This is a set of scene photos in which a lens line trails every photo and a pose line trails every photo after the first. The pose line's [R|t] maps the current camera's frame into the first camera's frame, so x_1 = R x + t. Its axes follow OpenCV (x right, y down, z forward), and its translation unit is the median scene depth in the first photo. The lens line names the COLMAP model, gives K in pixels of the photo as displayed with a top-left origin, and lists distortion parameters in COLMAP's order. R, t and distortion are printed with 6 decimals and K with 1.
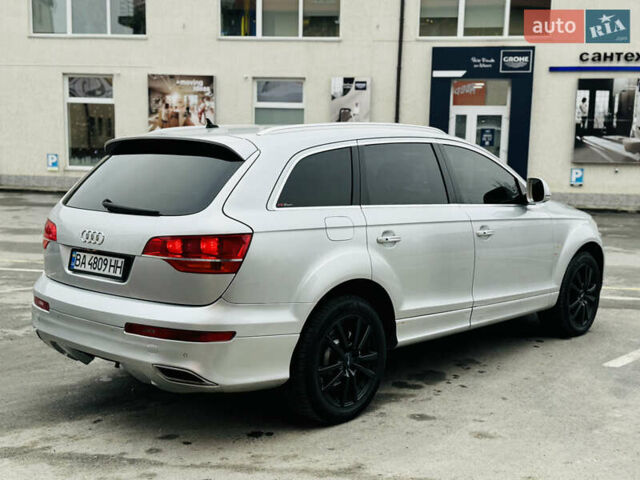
lens RADIAL K [[796.1, 0, 320.0], [0, 796.1, 240.0], [0, 0, 1]] dist [0.117645, -0.080212]
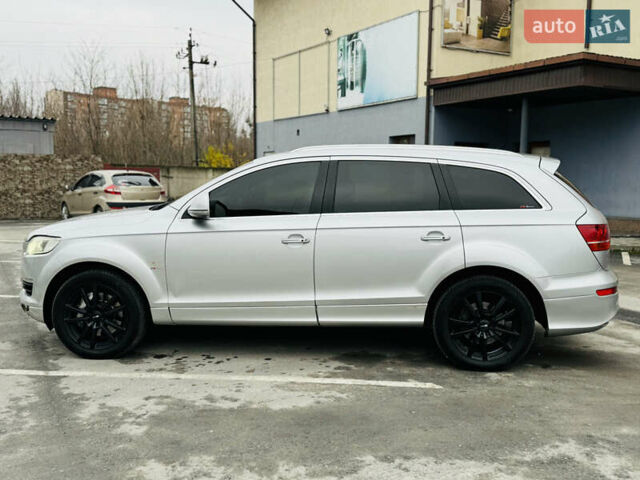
lens RADIAL K [[688.4, 0, 320.0], [0, 688.4, 240.0], [0, 0, 1]] dist [0.220161, -0.537059]
pose [[-0.603586, -0.098249, 0.791221, -0.851623], [0.077869, 0.980370, 0.181139, -0.213493], [-0.793486, 0.170944, -0.584087, 1.818723]]
